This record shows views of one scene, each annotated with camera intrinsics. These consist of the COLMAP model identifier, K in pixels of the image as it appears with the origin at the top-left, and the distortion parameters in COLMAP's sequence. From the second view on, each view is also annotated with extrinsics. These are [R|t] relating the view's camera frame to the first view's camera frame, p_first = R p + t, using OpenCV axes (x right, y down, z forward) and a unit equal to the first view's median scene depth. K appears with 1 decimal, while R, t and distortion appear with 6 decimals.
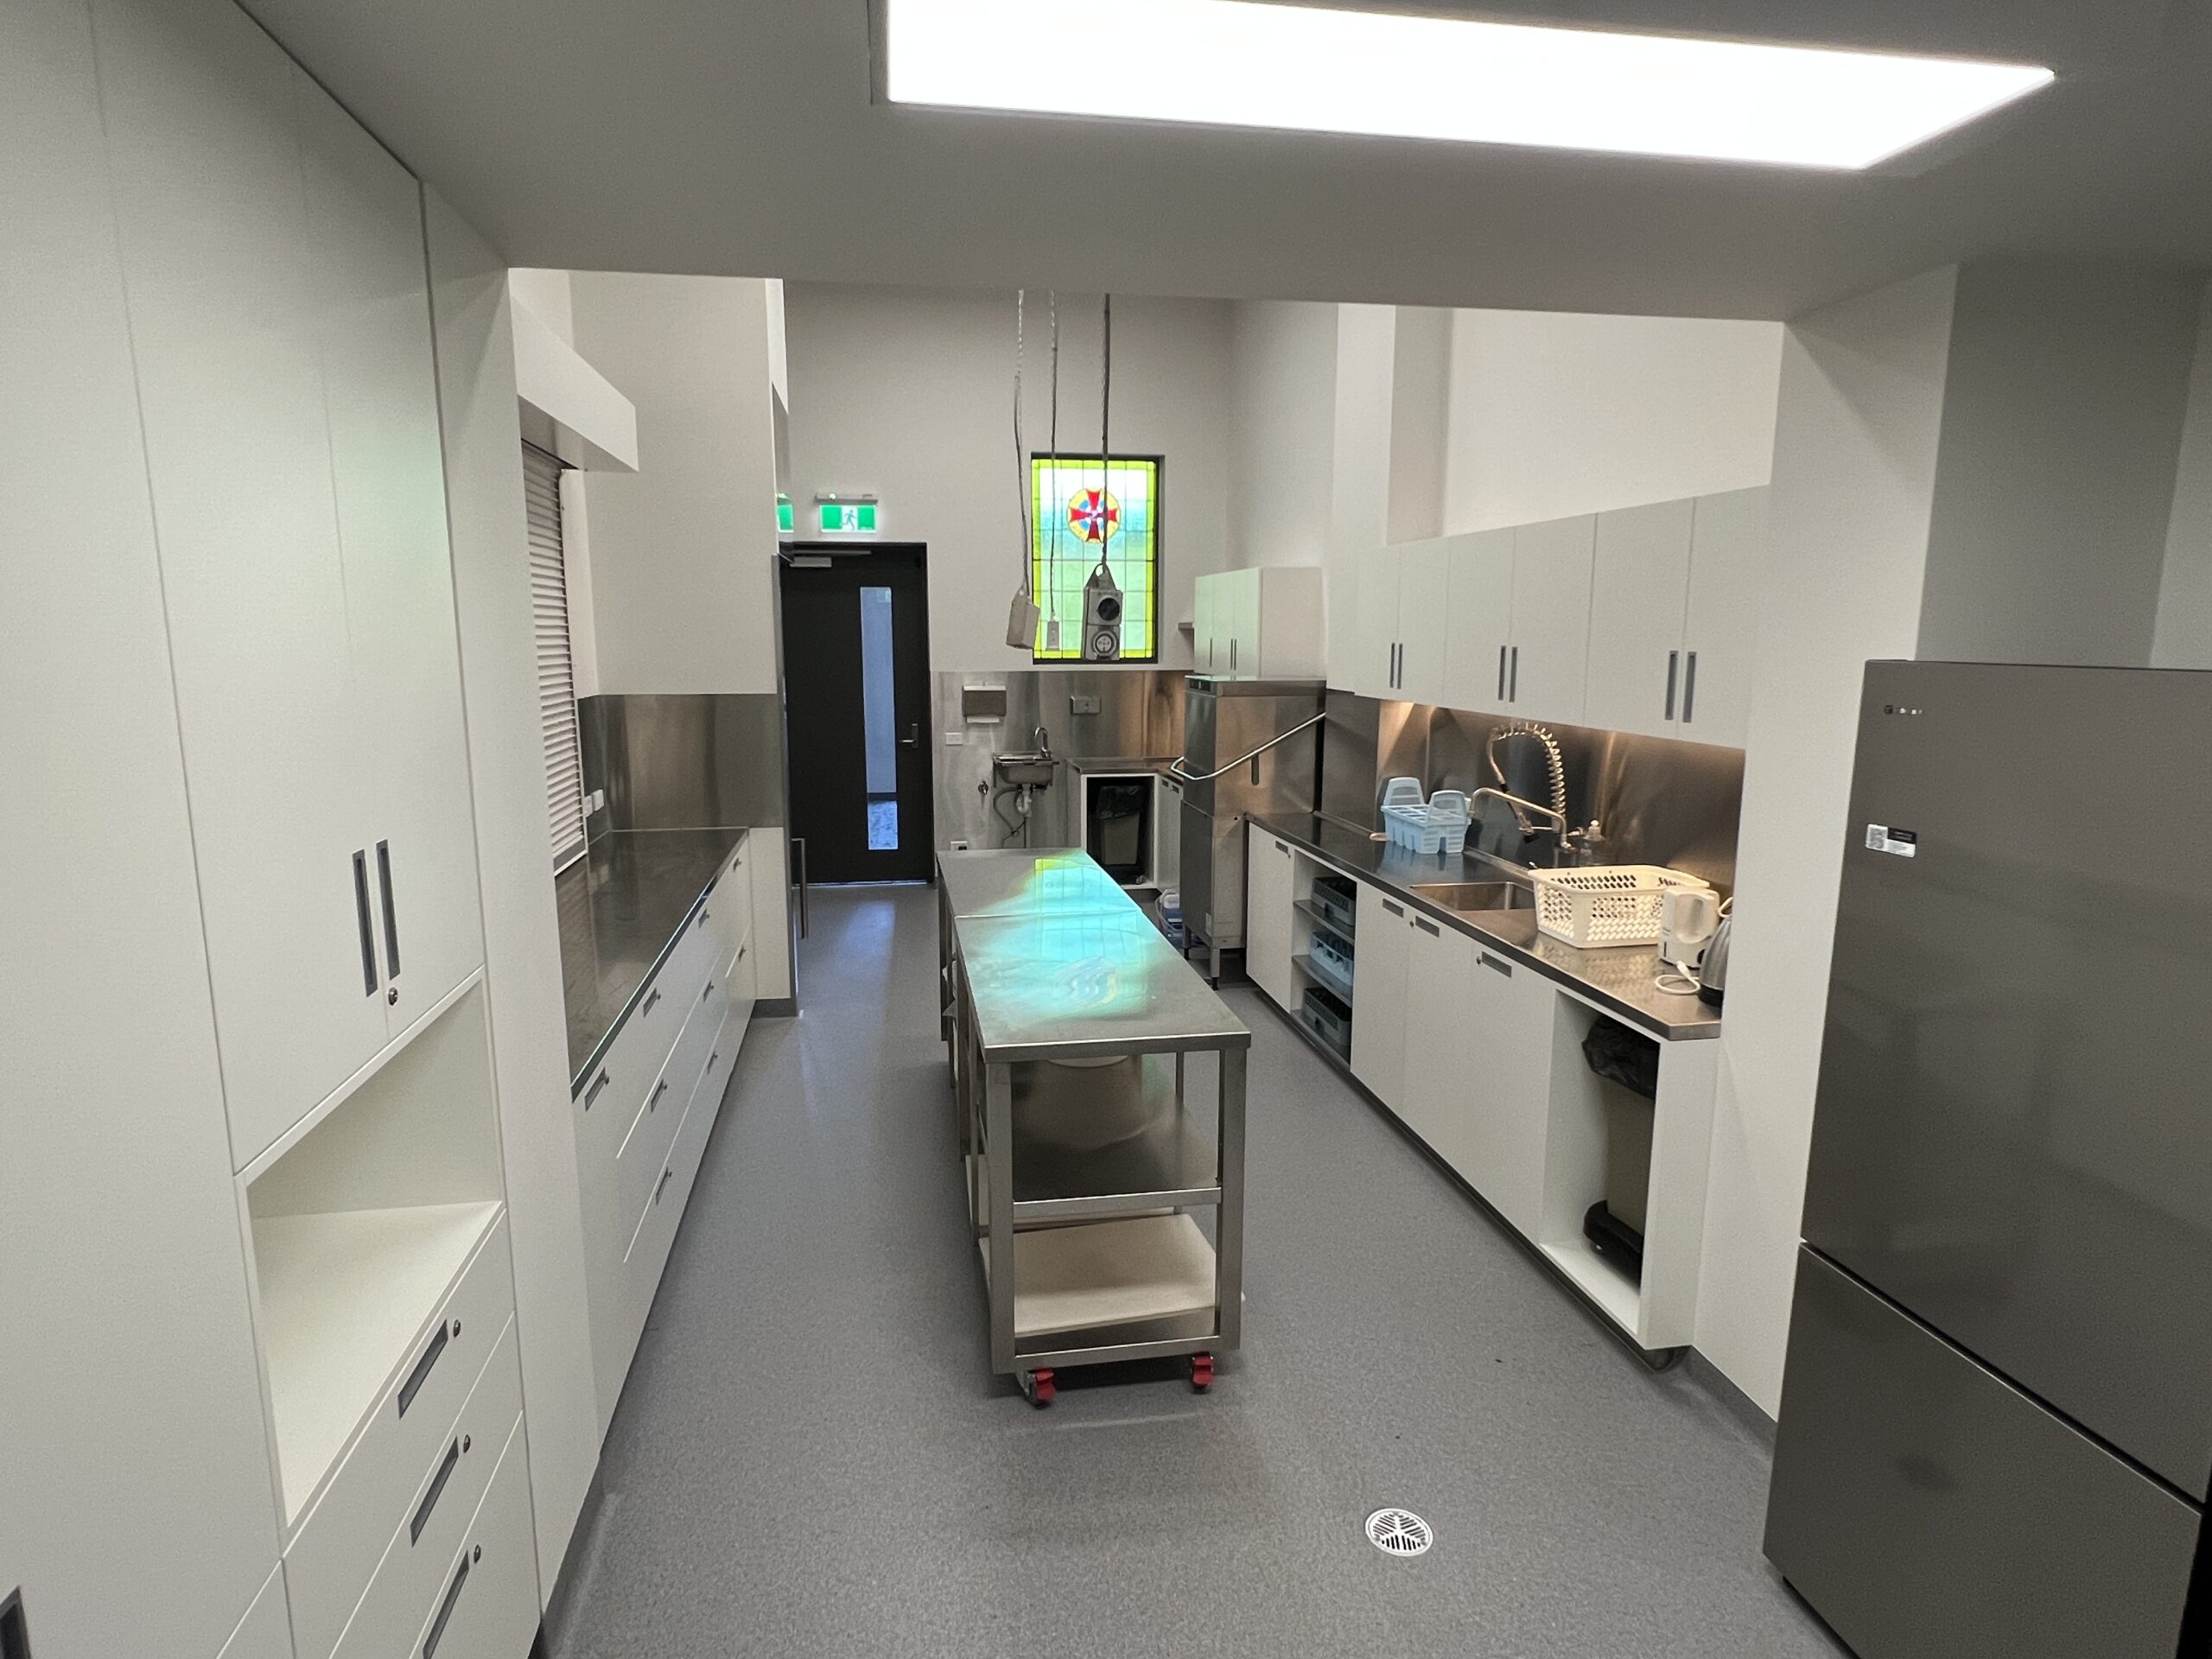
lens RADIAL K [[1231.5, 0, 1106.0], [0, 1231.5, 829.5], [0, 0, 1]] dist [-0.000312, -0.003032]
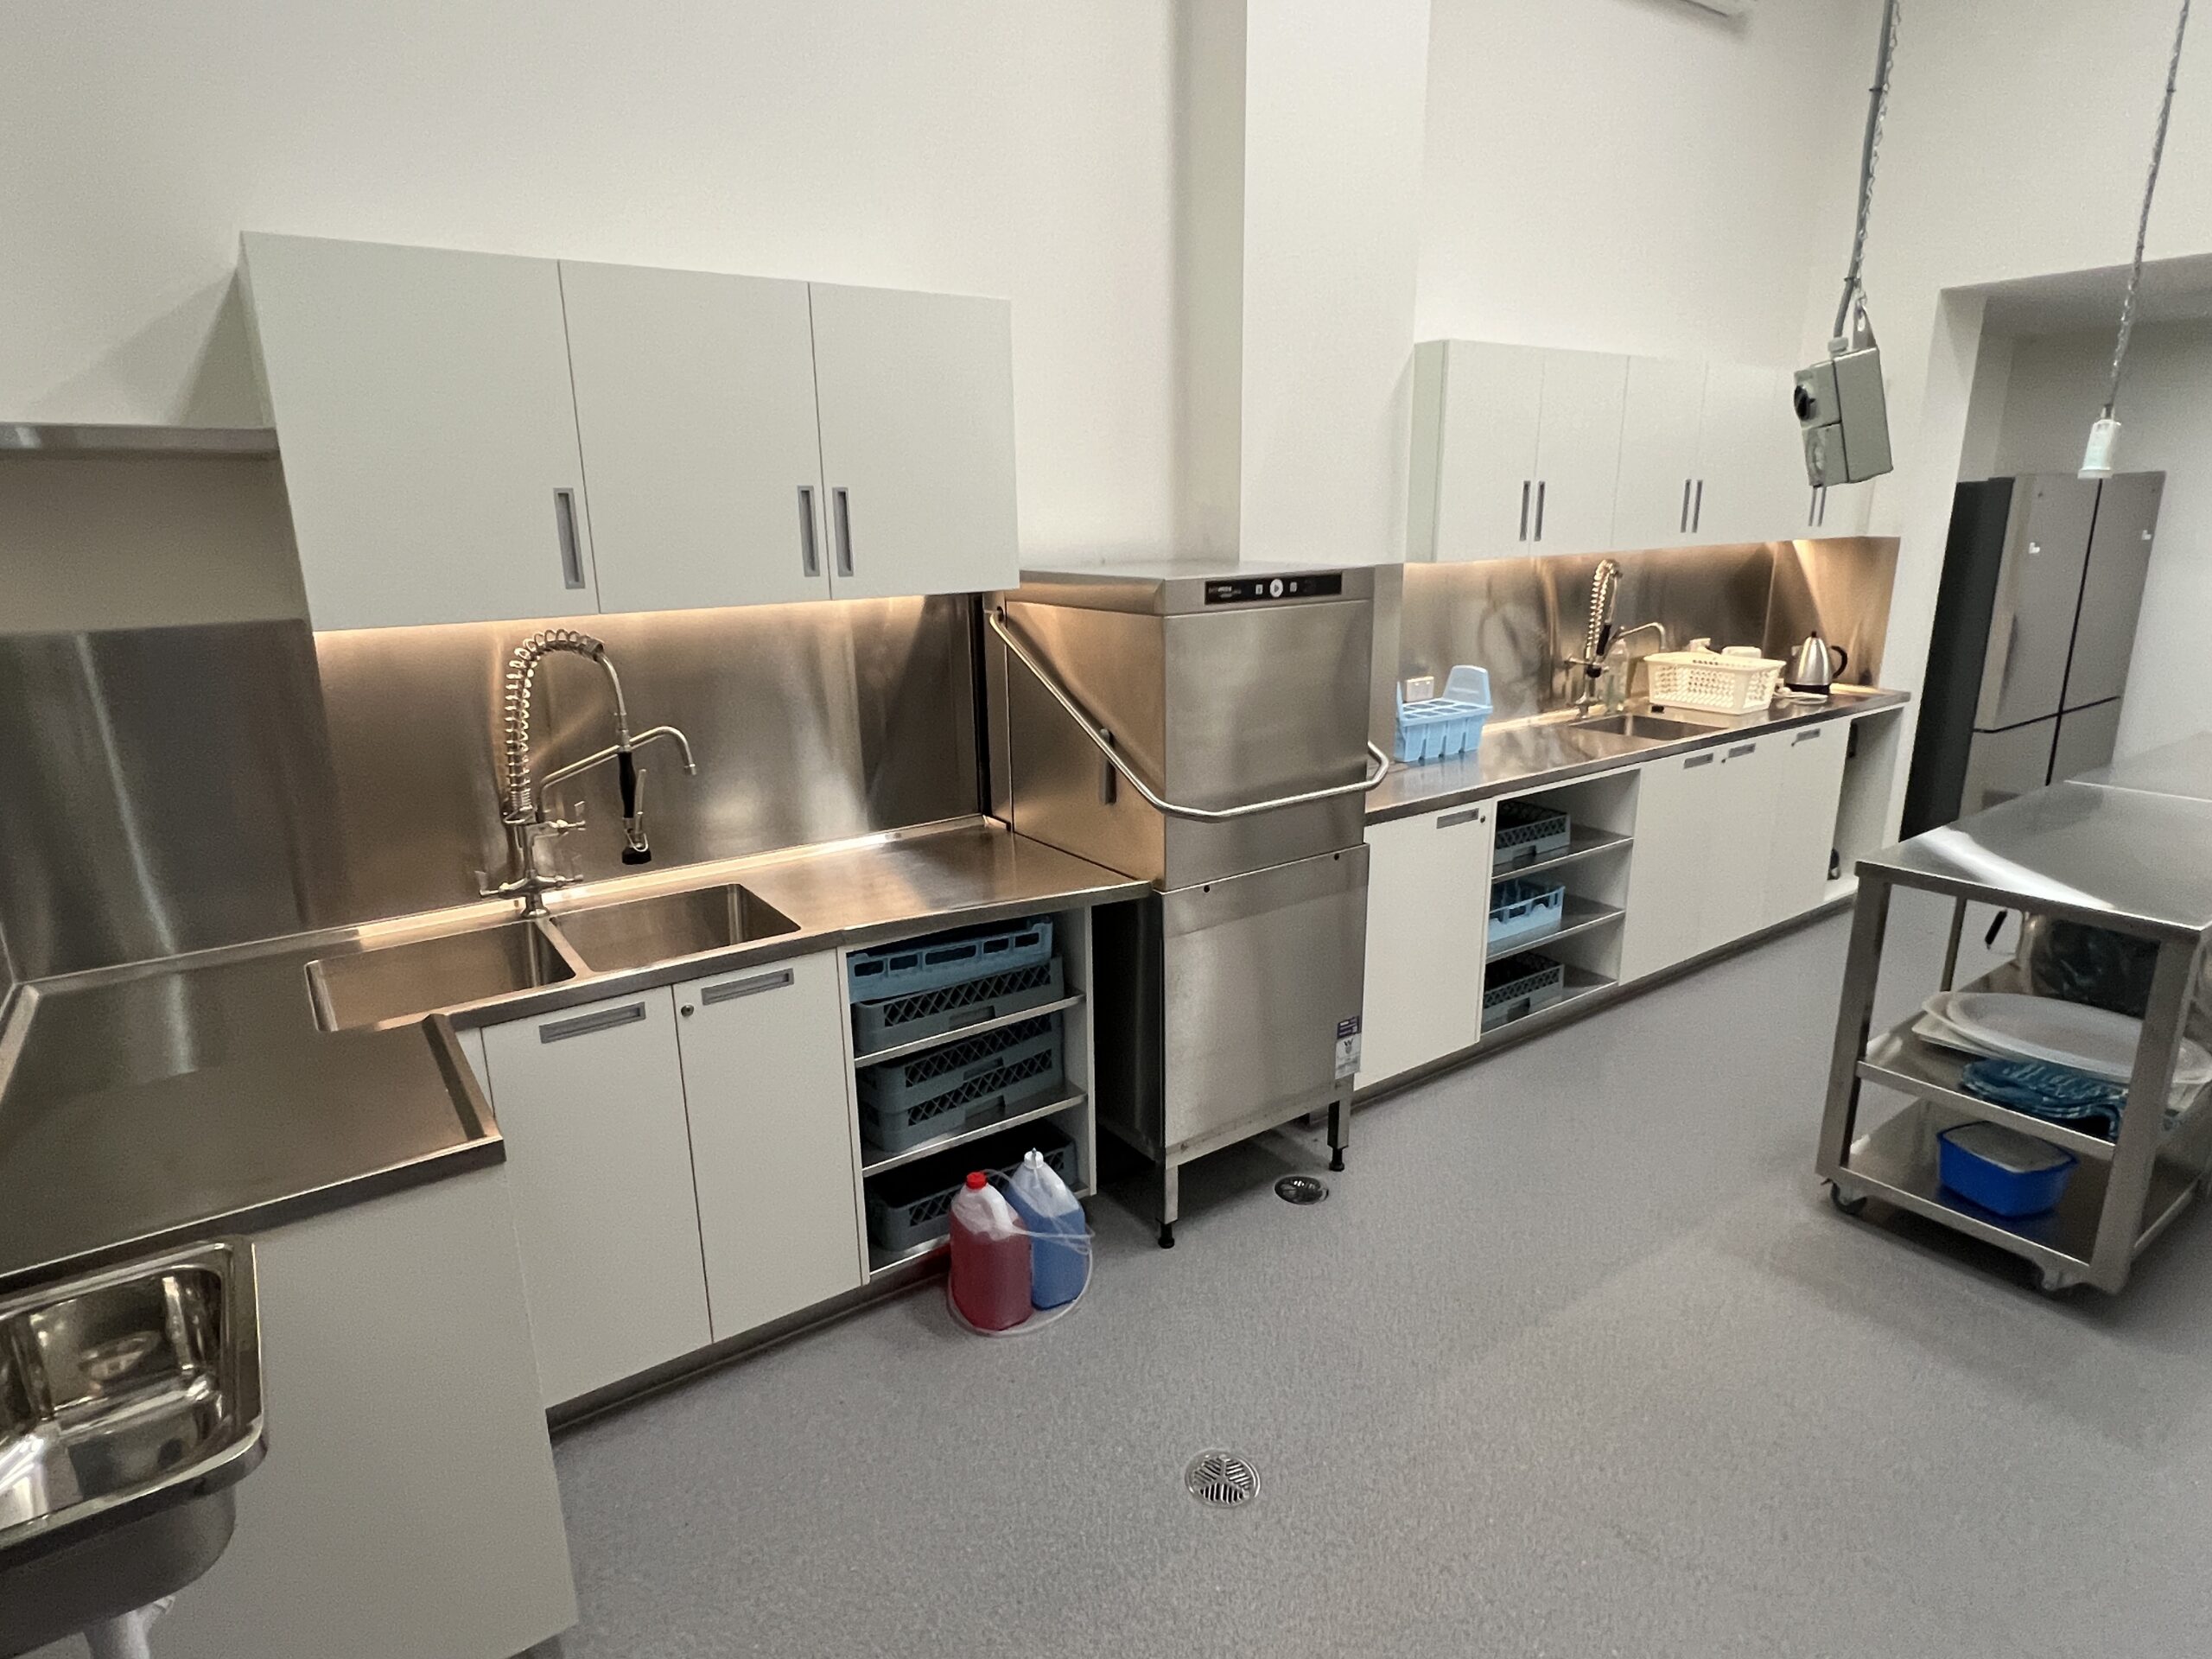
lens RADIAL K [[1231.5, 0, 1106.0], [0, 1231.5, 829.5], [0, 0, 1]] dist [-0.000312, -0.003032]
pose [[-0.424879, -0.224440, 0.876986, -0.290532], [0.165751, 0.933112, 0.319107, -0.183908], [-0.889946, 0.280943, -0.359259, 1.217184]]
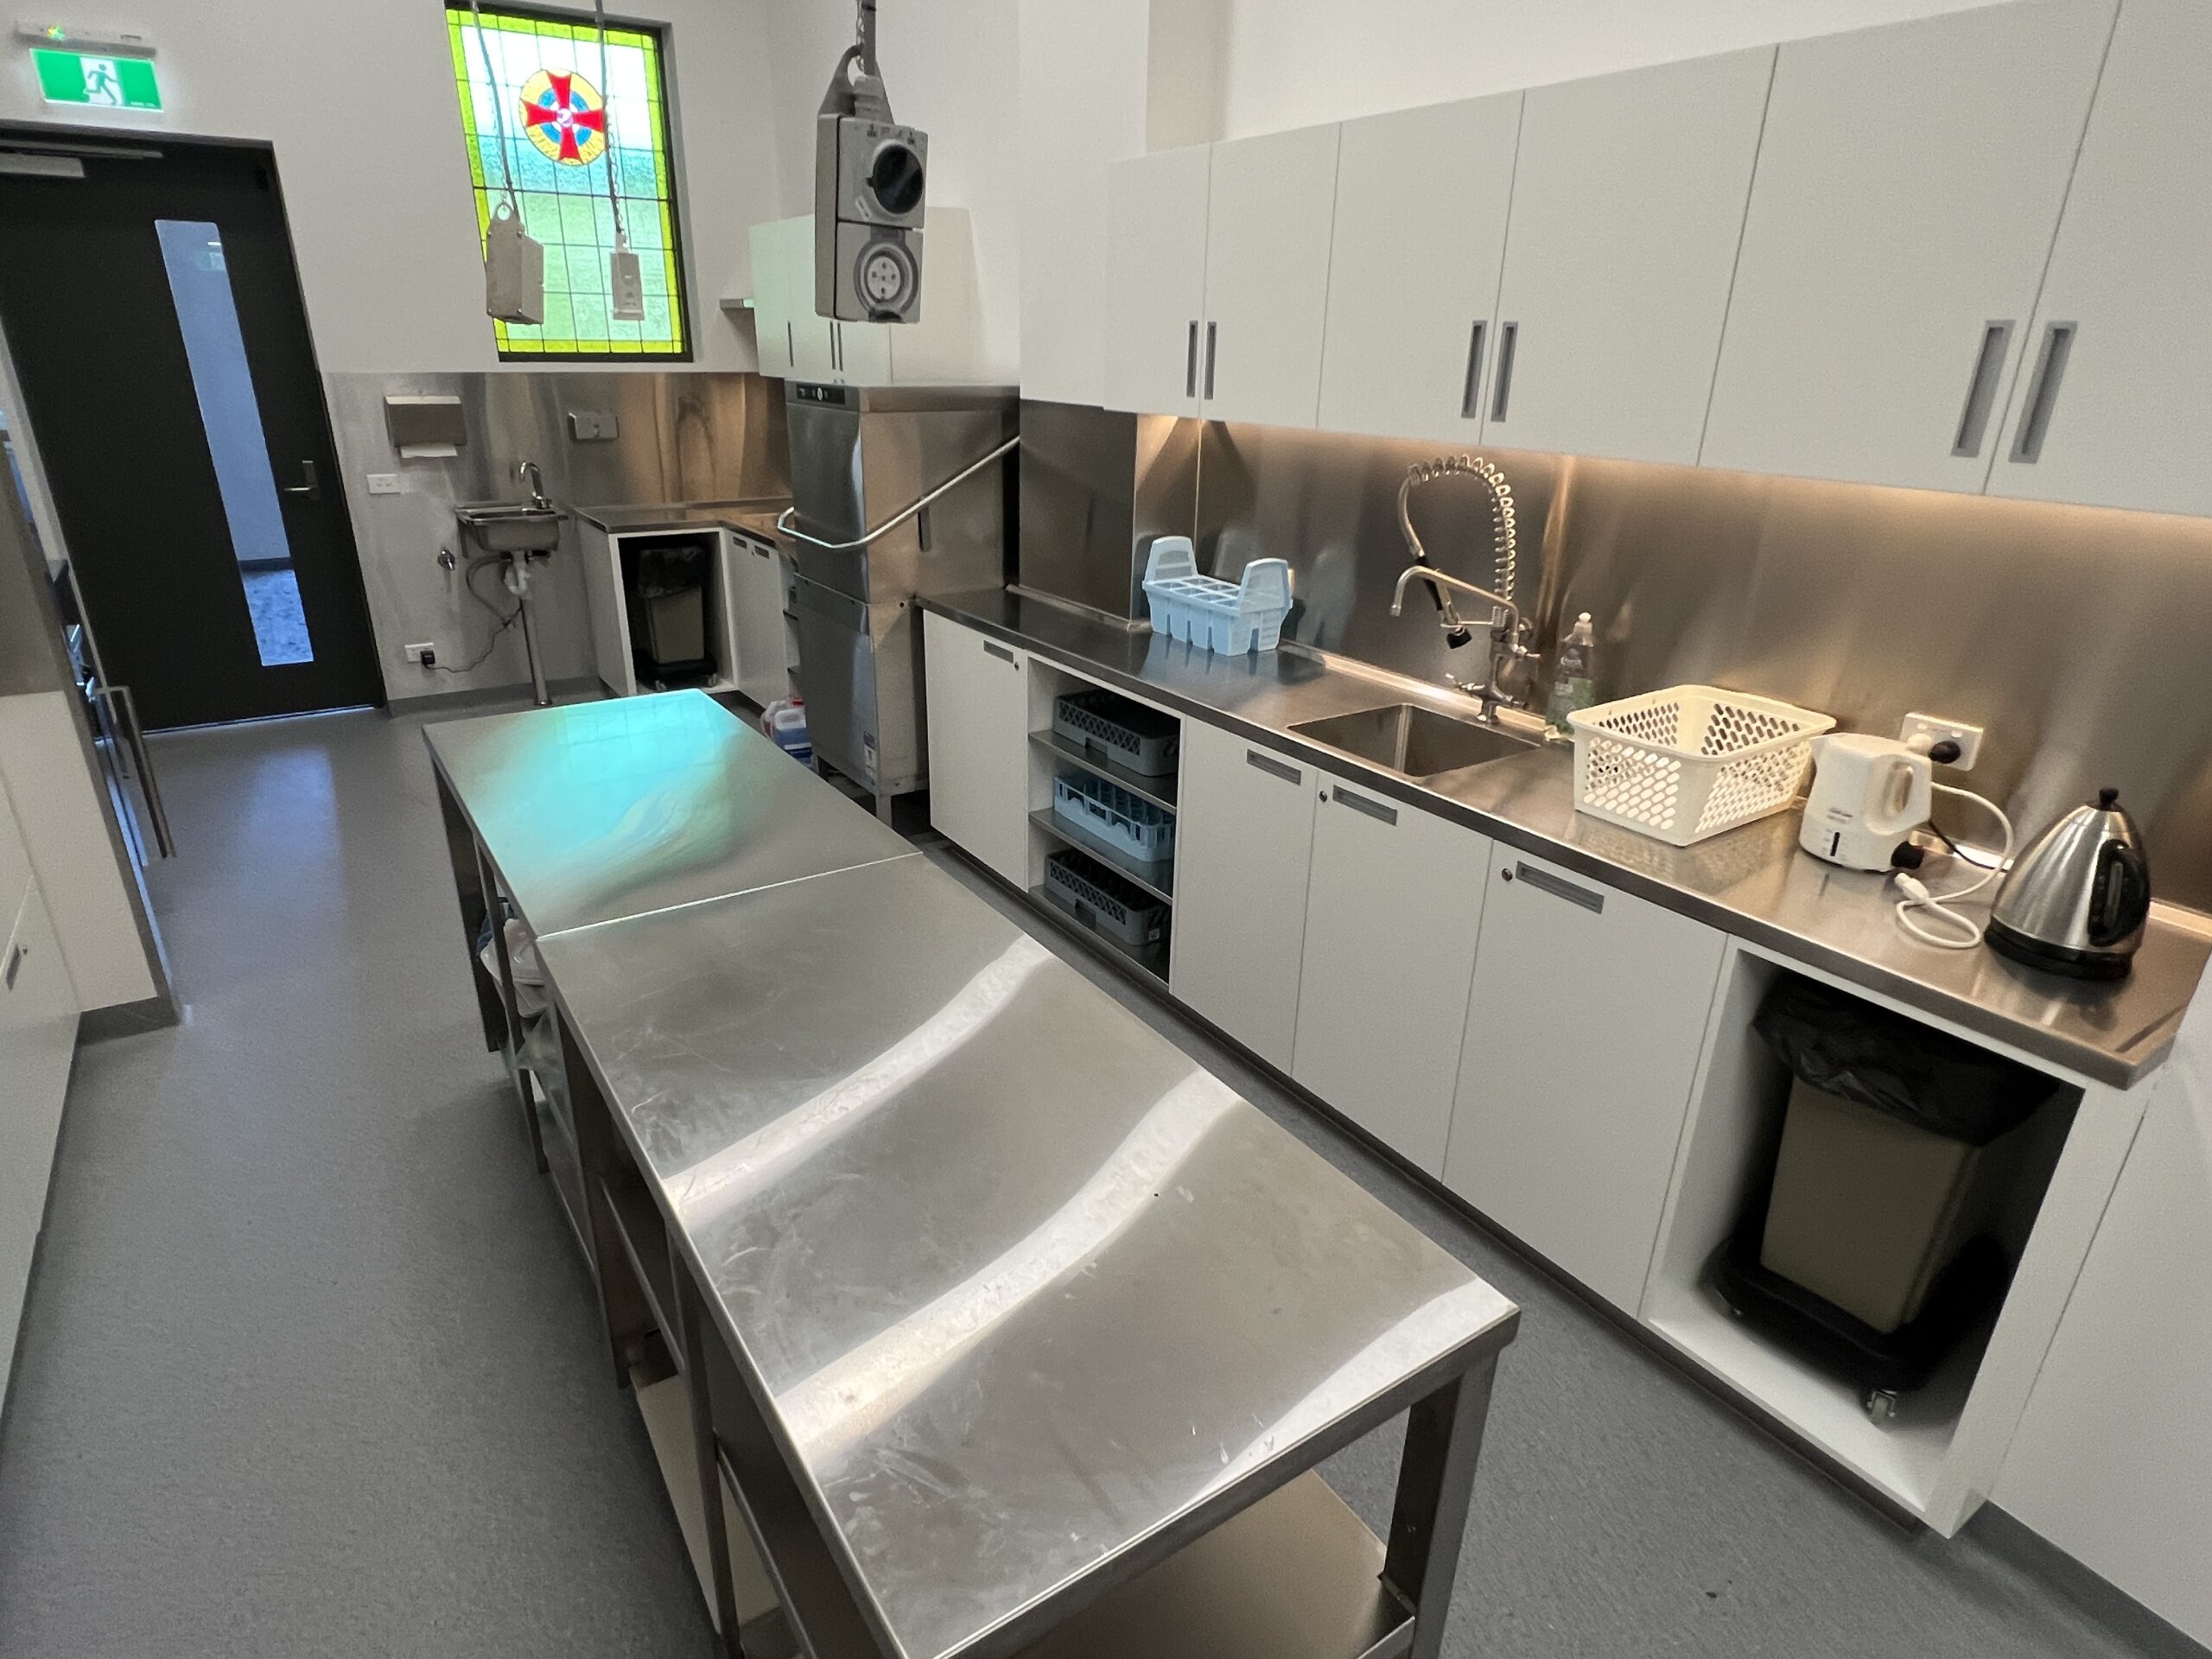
lens RADIAL K [[1231.5, 0, 1106.0], [0, 1231.5, 829.5], [0, 0, 1]] dist [-0.000312, -0.003032]
pose [[0.916430, -0.134963, 0.376750, -0.058737], [0.048734, 0.972047, 0.229672, -0.036938], [-0.397216, -0.192118, 0.897391, 0.322028]]
